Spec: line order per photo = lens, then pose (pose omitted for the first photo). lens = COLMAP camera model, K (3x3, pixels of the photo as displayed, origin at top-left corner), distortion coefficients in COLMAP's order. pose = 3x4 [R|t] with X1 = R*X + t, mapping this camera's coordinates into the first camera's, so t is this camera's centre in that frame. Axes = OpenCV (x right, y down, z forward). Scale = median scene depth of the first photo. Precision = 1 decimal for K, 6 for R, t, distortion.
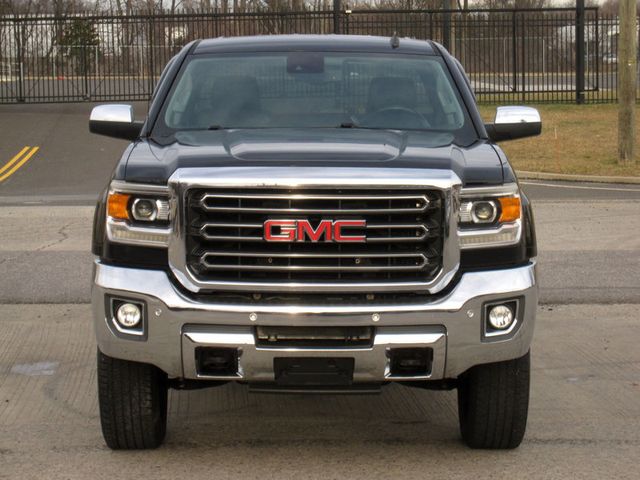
lens RADIAL K [[1791.7, 0, 320.0], [0, 1791.7, 240.0], [0, 0, 1]] dist [-0.065466, -0.548325]
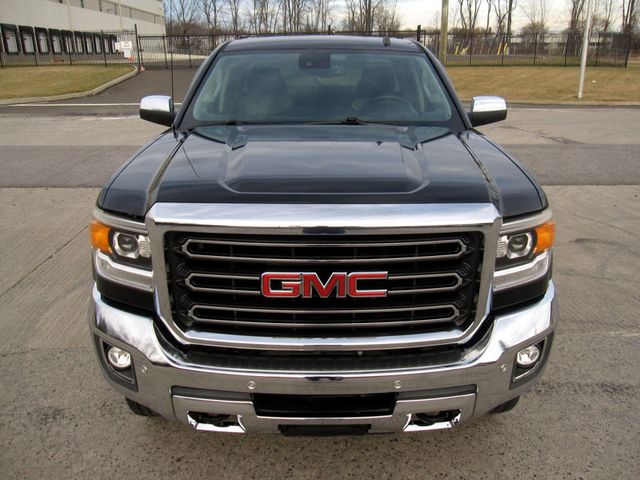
lens RADIAL K [[529.5, 0, 327.1], [0, 529.5, 231.2], [0, 0, 1]] dist [-0.060868, 0.028250]
pose [[0.999963, -0.006011, 0.006135, -0.002969], [0.004433, 0.972991, 0.230802, -0.082756], [-0.007357, -0.230767, 0.972981, 0.768098]]
